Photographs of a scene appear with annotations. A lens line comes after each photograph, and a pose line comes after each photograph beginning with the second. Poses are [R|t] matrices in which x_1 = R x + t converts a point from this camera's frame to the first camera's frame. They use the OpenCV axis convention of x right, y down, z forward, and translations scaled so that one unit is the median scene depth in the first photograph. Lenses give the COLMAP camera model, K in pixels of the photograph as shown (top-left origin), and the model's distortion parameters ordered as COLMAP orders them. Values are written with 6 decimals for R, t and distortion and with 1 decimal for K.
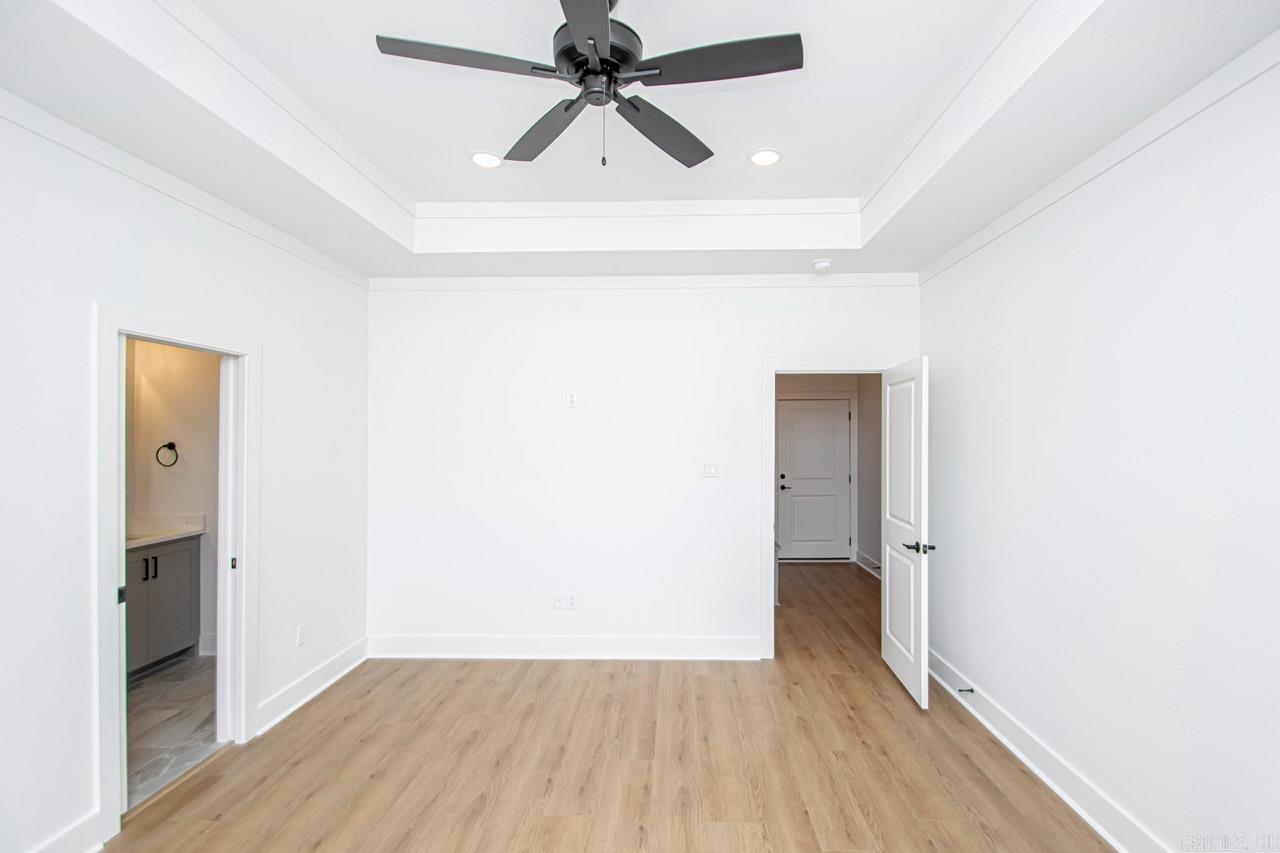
lens RADIAL K [[603.7, 0, 659.2], [0, 603.7, 418.3], [0, 0, 1]] dist [0.019106, -0.016148]
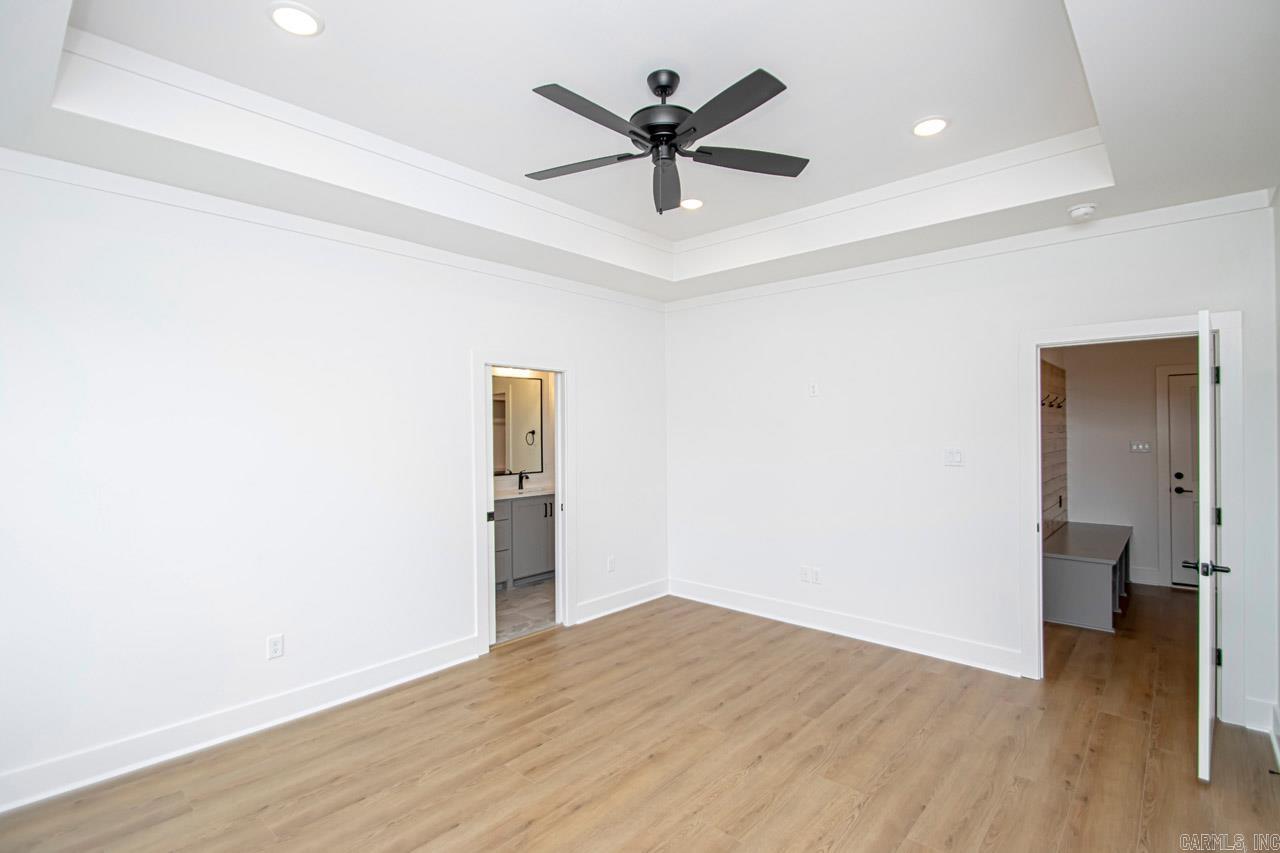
lens RADIAL K [[586.5, 0, 636.3], [0, 586.5, 414.2], [0, 0, 1]] dist [0.043148, -0.031032]
pose [[0.762150, -0.019033, -0.647121, 0.396828], [0.024693, 0.999695, -0.000321, 0.006961], [0.646930, -0.015735, 0.762387, -0.010696]]
